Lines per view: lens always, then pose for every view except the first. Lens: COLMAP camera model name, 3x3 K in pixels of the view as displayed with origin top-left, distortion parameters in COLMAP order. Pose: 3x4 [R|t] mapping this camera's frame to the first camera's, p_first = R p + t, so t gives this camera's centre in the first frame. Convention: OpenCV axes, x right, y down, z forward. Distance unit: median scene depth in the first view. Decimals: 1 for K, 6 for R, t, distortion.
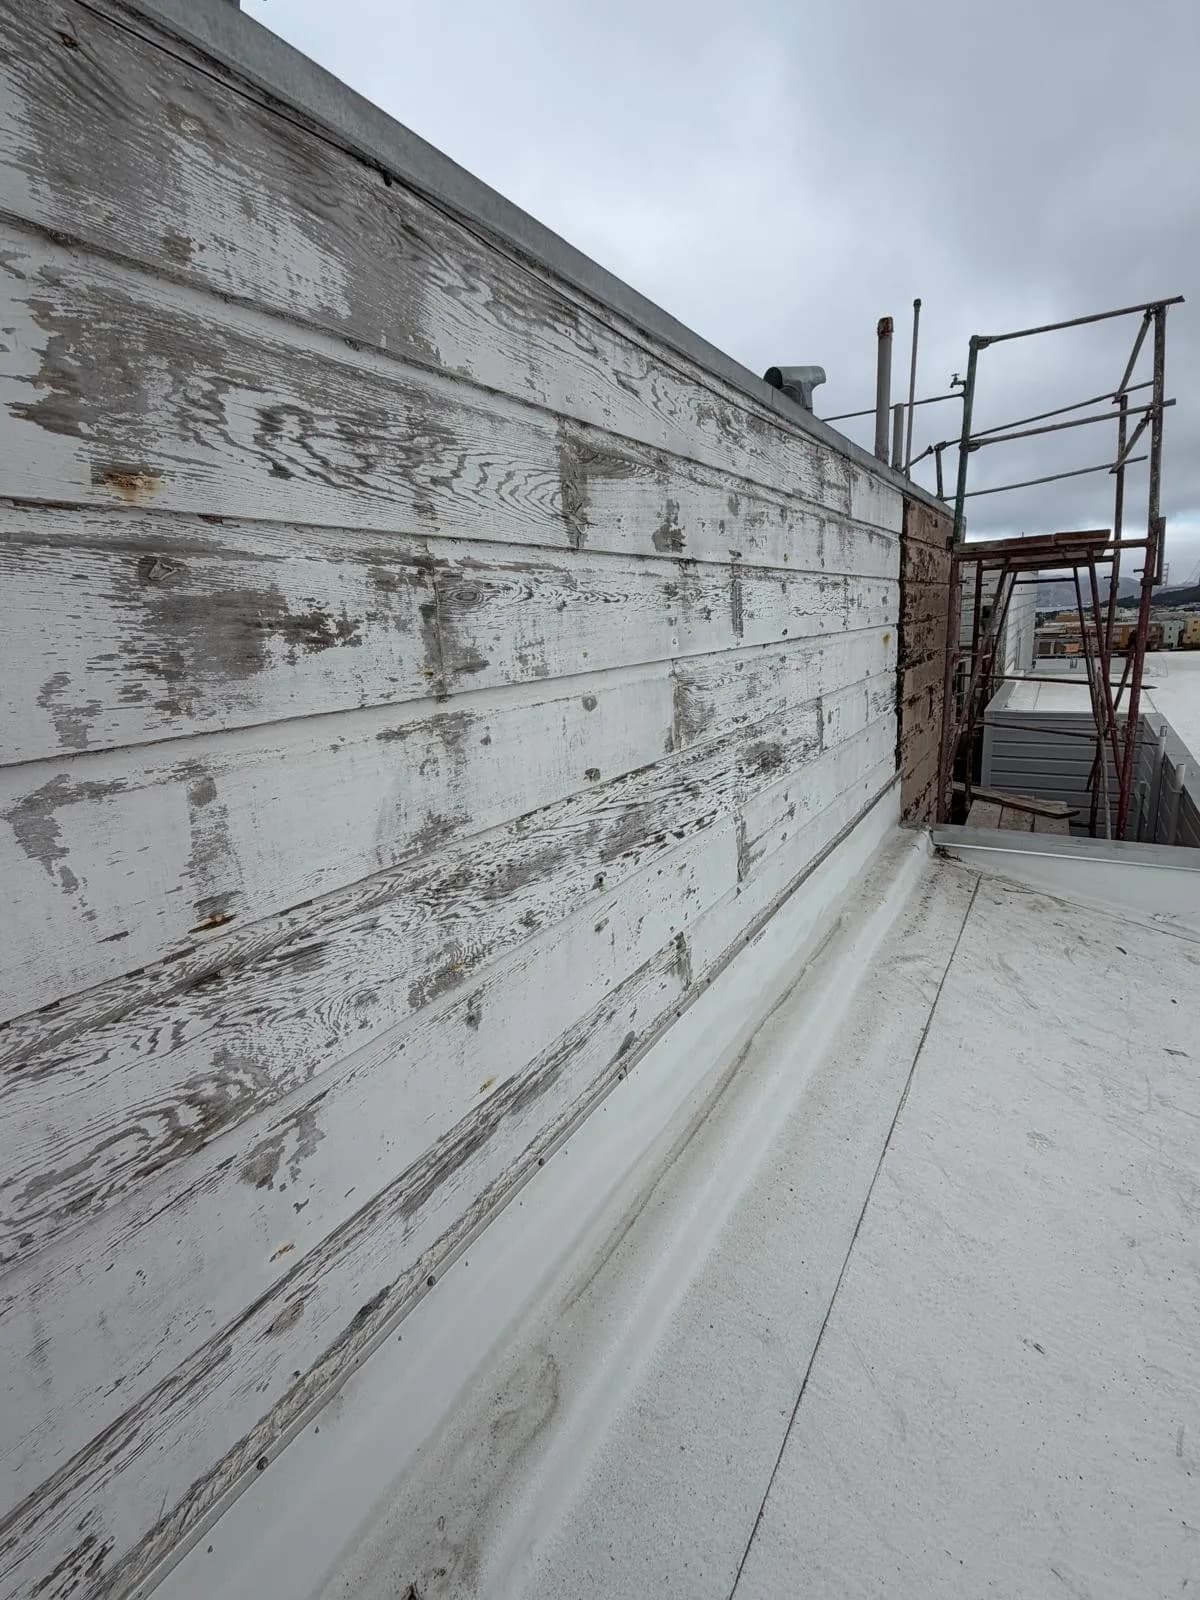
lens RADIAL K [[778.2, 0, 603.3], [0, 778.2, 791.3], [0, 0, 1]] dist [0.003024, -0.001325]
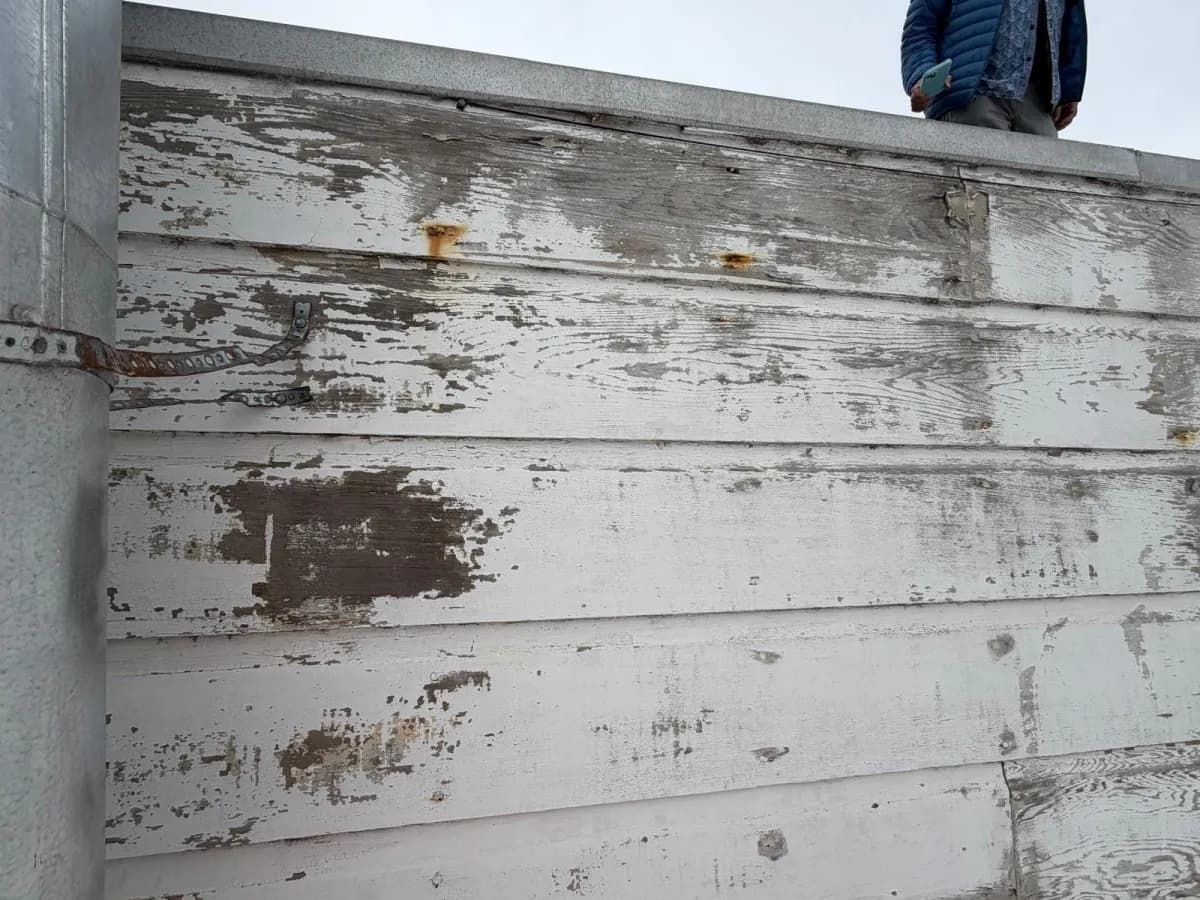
lens RADIAL K [[583.6, 0, 600.0], [0, 583.6, 450.0], [0, 0, 1]] dist [0.003024, -0.001325]
pose [[0.667467, -0.023932, -0.744255, -0.405471], [-0.190465, 0.960748, -0.201708, 0.104245], [0.719869, 0.276388, 0.636709, -0.571193]]
